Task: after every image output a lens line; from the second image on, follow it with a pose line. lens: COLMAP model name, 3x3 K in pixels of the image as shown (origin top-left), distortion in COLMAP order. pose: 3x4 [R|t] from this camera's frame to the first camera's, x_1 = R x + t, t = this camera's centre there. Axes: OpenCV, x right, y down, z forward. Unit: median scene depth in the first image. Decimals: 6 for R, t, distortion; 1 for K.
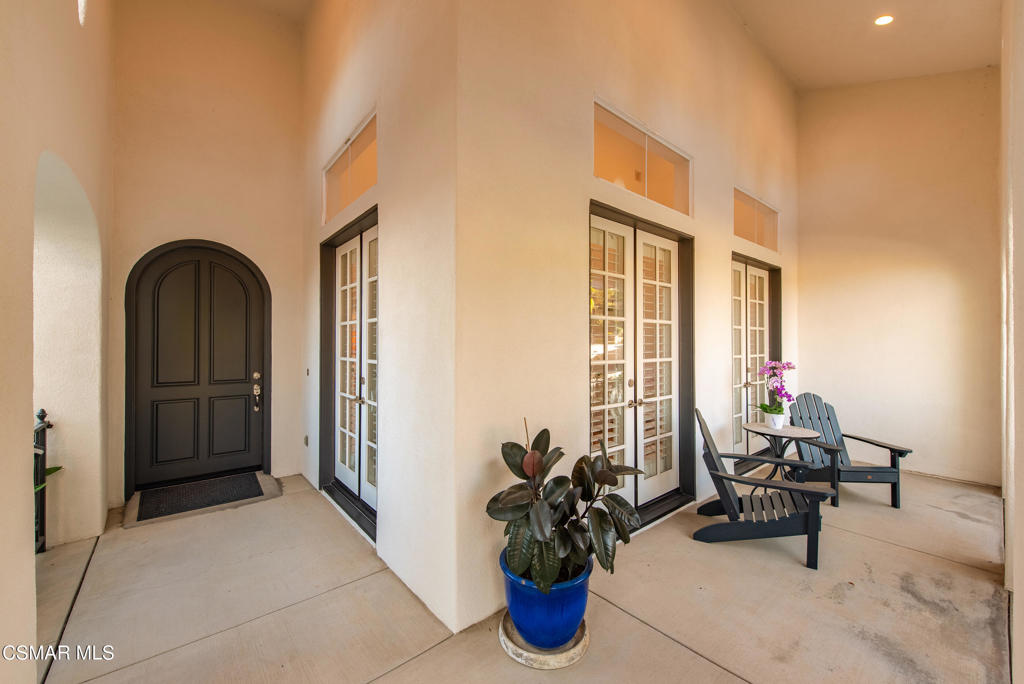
lens RADIAL K [[397.9, 0, 520.0], [0, 397.9, 340.0], [0, 0, 1]] dist [-0.001385, -0.000402]
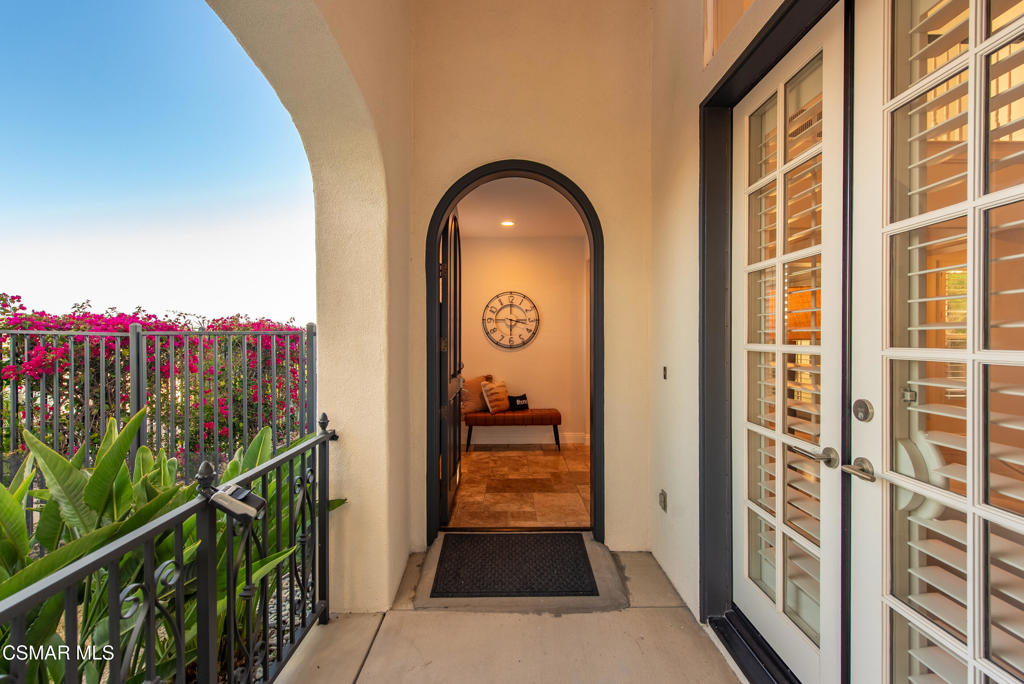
lens RADIAL K [[459.9, 0, 512.0], [0, 459.9, 339.1], [0, 0, 1]] dist [-0.001376, -0.000058]
pose [[0.762468, 0.000197, -0.647026, -0.344747], [0.007838, 0.999924, 0.009541, 0.033011], [0.646979, -0.012346, 0.762408, 0.469234]]
